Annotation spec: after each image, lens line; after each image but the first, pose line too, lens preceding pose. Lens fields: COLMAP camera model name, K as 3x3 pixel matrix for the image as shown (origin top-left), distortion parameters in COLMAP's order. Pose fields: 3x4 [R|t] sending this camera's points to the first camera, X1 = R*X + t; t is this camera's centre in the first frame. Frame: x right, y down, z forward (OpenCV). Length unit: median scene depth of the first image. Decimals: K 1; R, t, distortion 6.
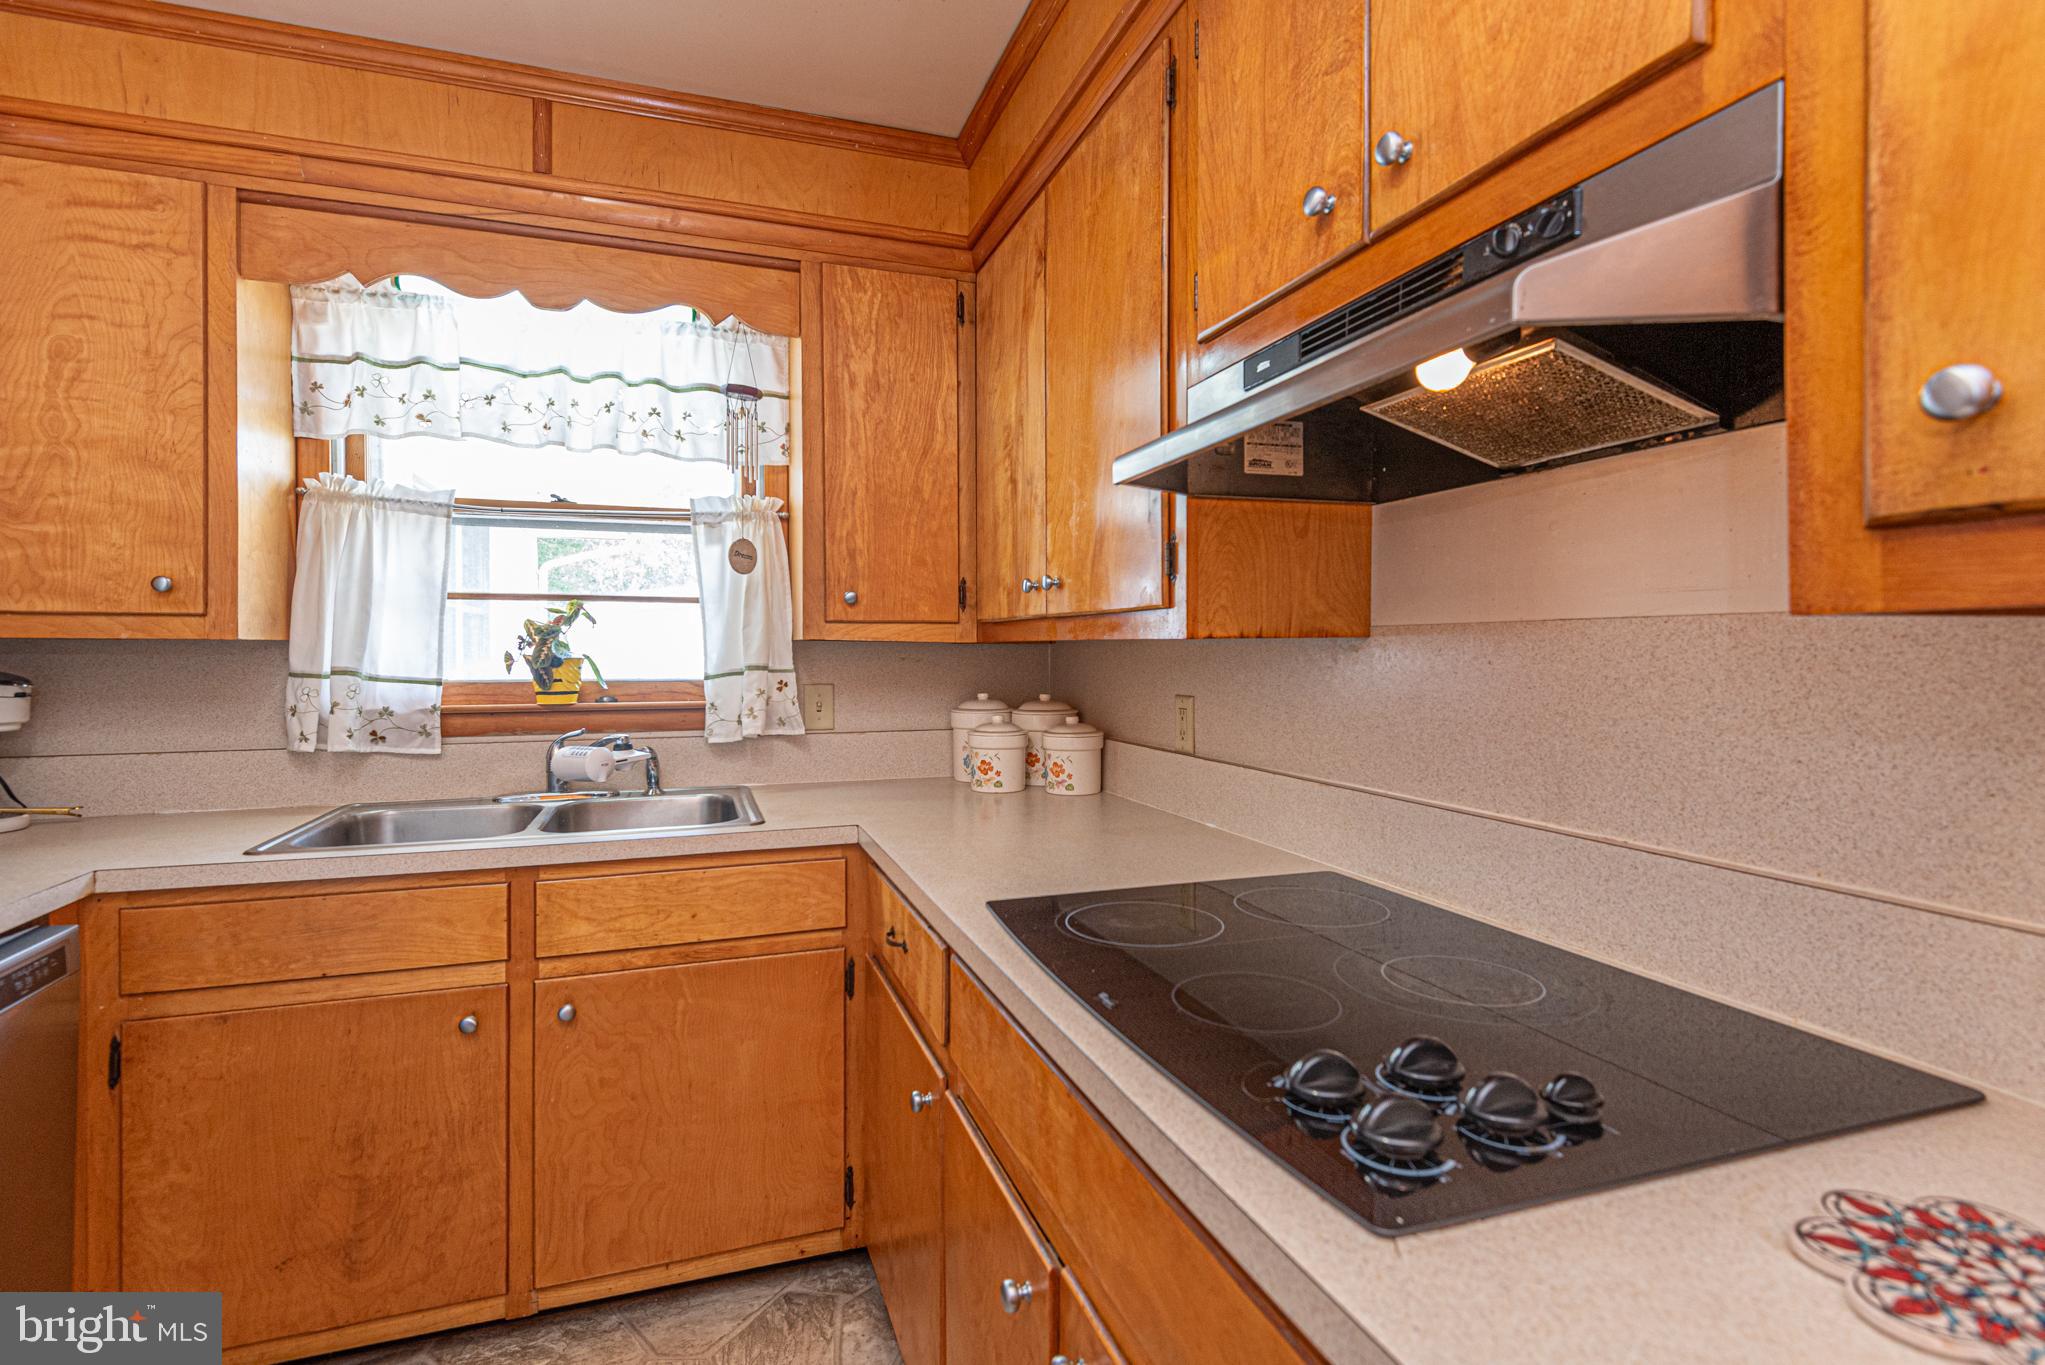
lens RADIAL K [[978.7, 0, 1107.1], [0, 978.7, 655.2], [0, 0, 1]] dist [0.039575, -0.017917]
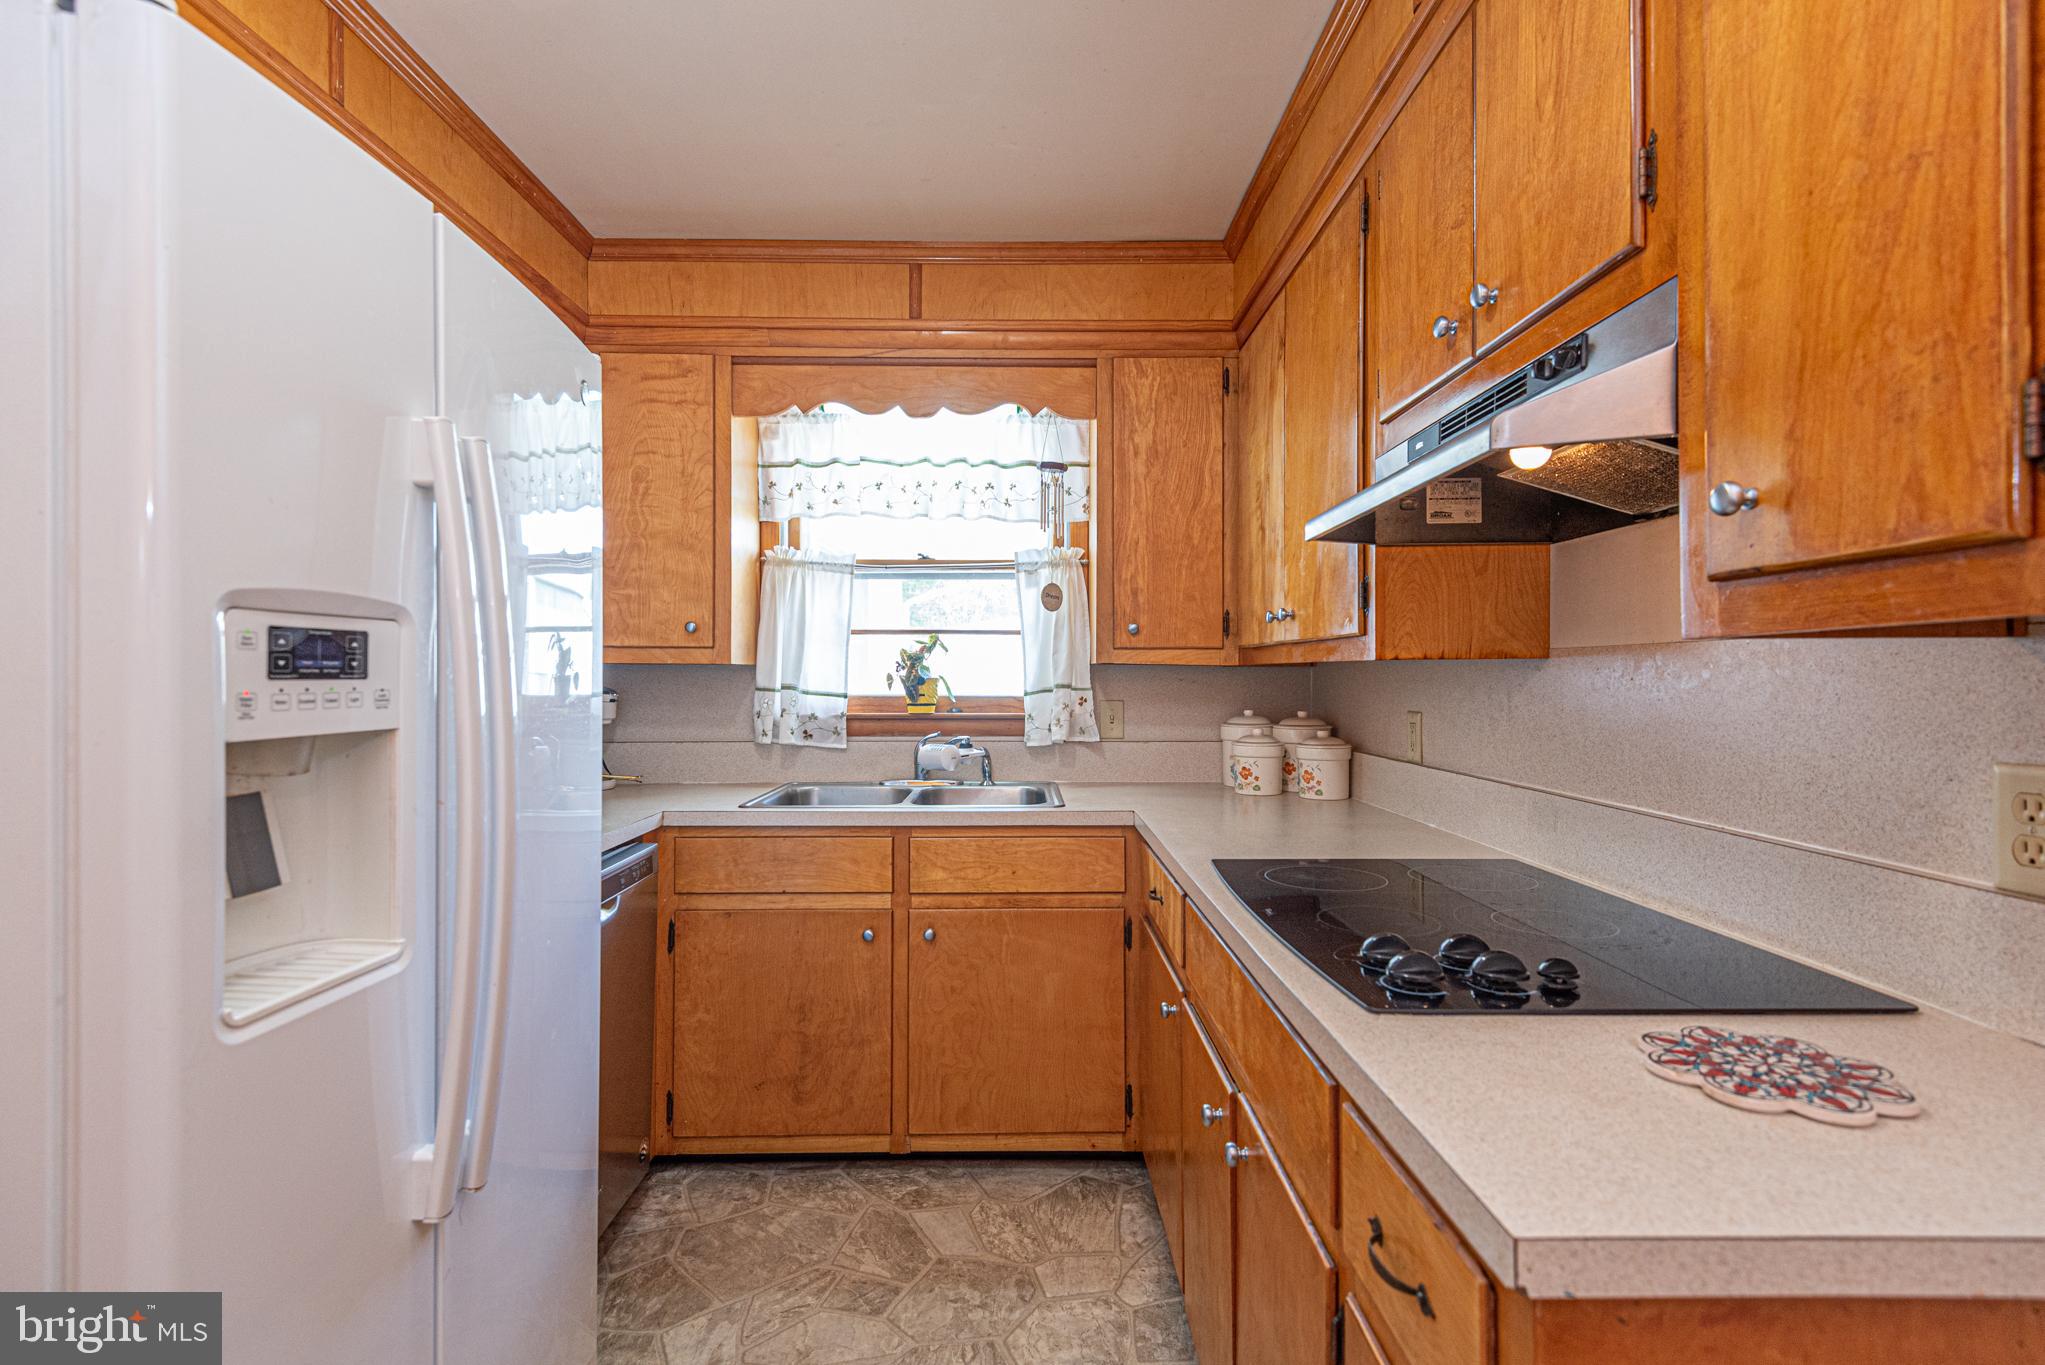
lens RADIAL K [[941.2, 0, 1093.2], [0, 941.2, 674.7], [0, 0, 1]] dist [0.042441, -0.029353]
pose [[0.948250, 0.001391, -0.317522, 0.075945], [-0.003152, 0.999982, -0.005030, 0.005377], [0.317510, 0.005771, 0.948237, -0.151661]]
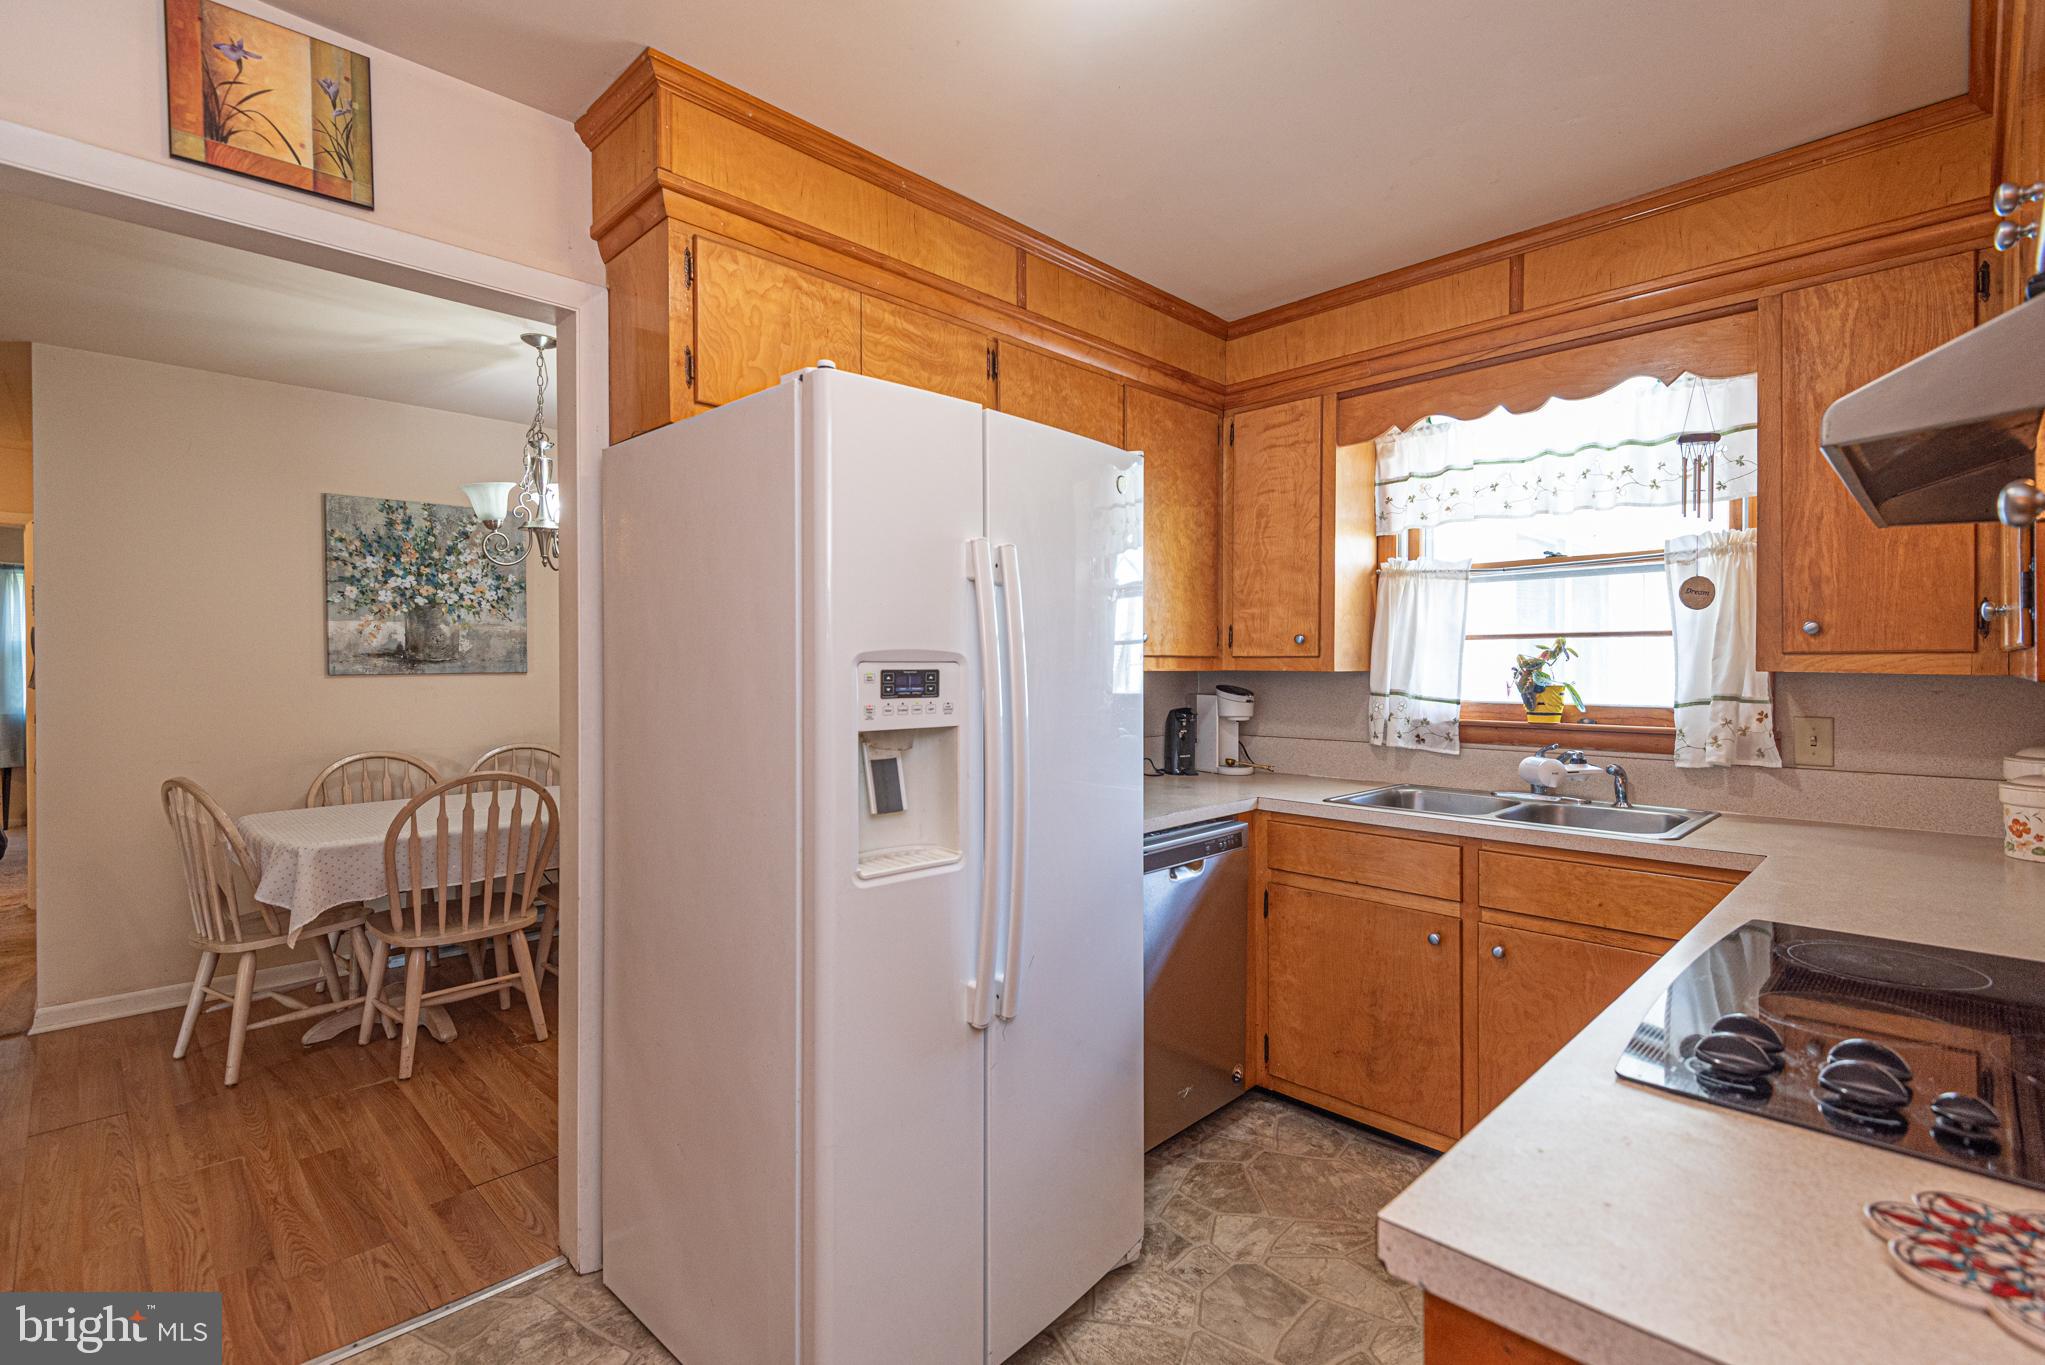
lens RADIAL K [[925.0, 0, 1028.8], [0, 925.0, 674.6], [0, 0, 1]] dist [0.019671, -0.011882]
pose [[0.439976, 0.006836, -0.897984, 0.267163], [-0.009178, 0.999953, 0.003115, -0.010881], [0.897963, 0.006871, 0.440018, -0.110296]]
